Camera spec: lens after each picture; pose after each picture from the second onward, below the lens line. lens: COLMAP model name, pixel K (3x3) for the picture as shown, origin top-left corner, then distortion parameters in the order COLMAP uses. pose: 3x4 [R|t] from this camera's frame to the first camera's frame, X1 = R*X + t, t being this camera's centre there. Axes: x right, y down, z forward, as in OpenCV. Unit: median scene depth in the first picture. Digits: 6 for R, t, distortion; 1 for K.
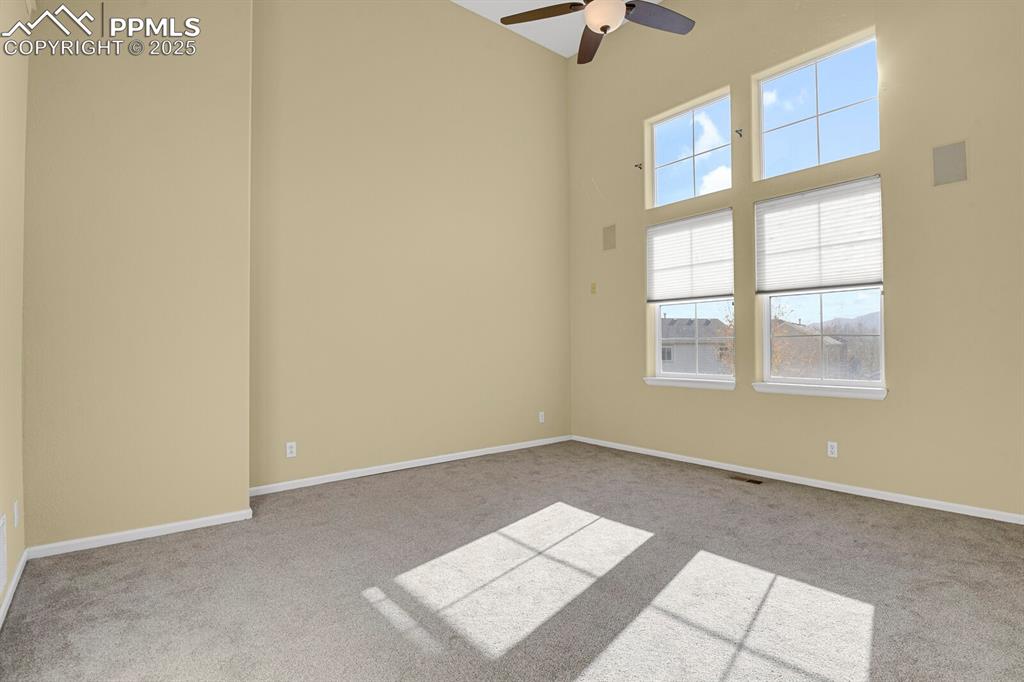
lens RADIAL K [[499.0, 0, 517.6], [0, 499.0, 331.2], [0, 0, 1]] dist [-0.034605, -0.001077]
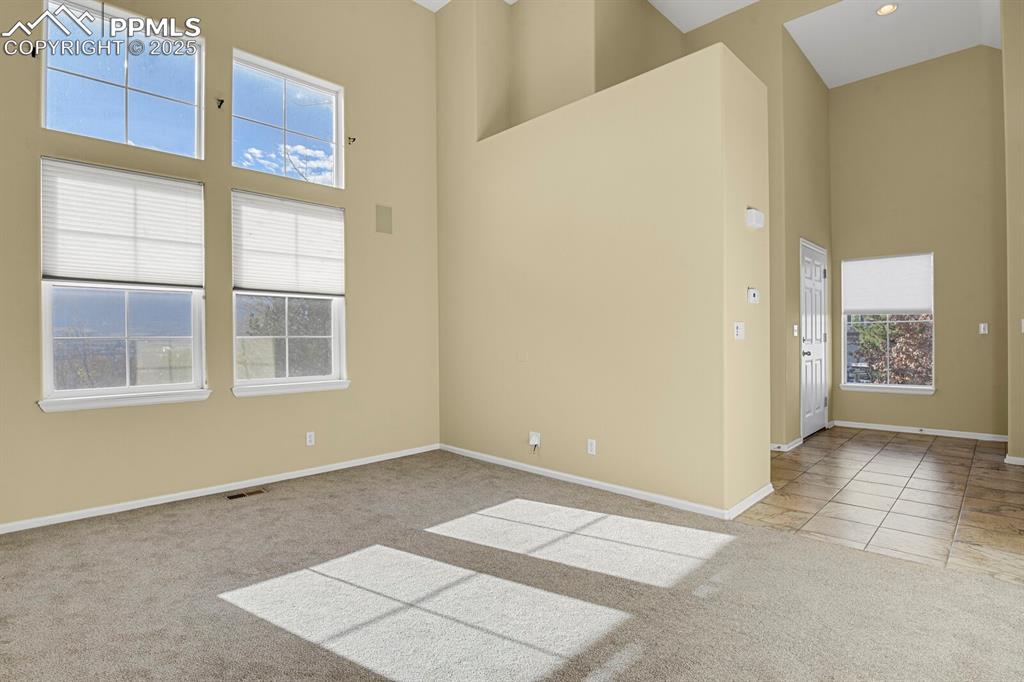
lens RADIAL K [[500.6, 0, 518.2], [0, 500.6, 342.8], [0, 0, 1]] dist [-0.023397, -0.004107]
pose [[-0.106734, 0.005069, 0.994275, -0.616147], [-0.014600, 0.999871, -0.006665, 0.025437], [-0.994180, -0.015227, -0.106646, 0.744827]]
